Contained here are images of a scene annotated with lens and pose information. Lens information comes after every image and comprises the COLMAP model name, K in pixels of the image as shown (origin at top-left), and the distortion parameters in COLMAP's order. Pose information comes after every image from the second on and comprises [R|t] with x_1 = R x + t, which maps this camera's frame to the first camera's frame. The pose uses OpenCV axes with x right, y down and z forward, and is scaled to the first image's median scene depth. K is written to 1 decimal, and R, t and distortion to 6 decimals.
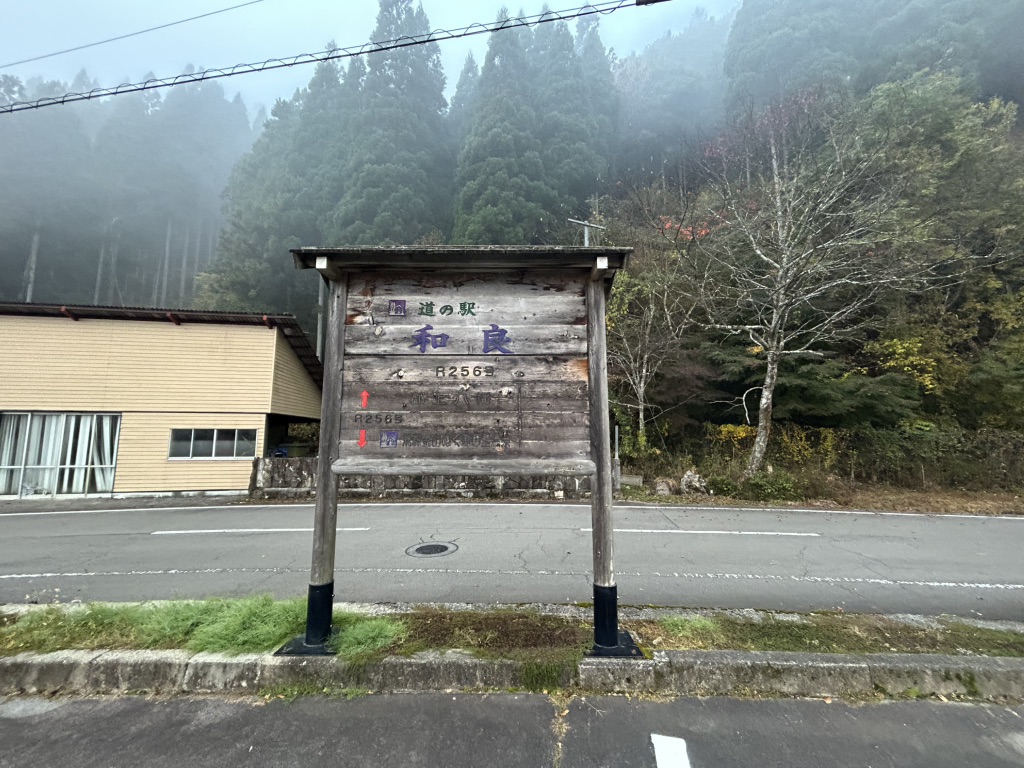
lens RADIAL K [[416.1, 0, 514.4], [0, 416.1, 383.4], [0, 0, 1]] dist [0.000310, -0.000047]
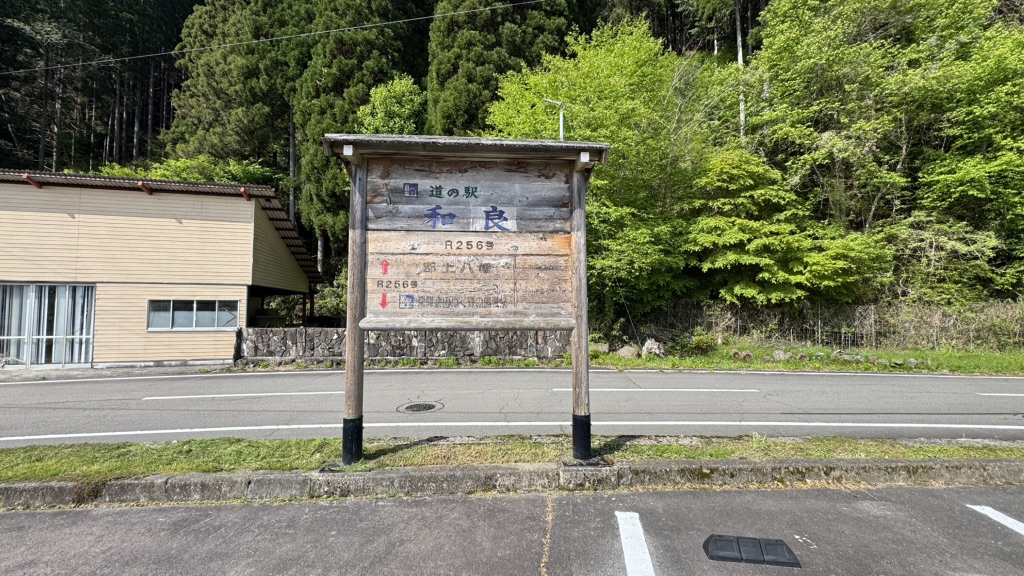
lens RADIAL K [[423.2, 0, 511.4], [0, 423.2, 287.3], [0, 0, 1]] dist [-0.003318, -0.000347]
pose [[0.997257, 0.005994, 0.073769, -0.053555], [-0.010791, 0.997840, 0.064801, 0.007247], [-0.073221, -0.065419, 0.995168, -0.140878]]
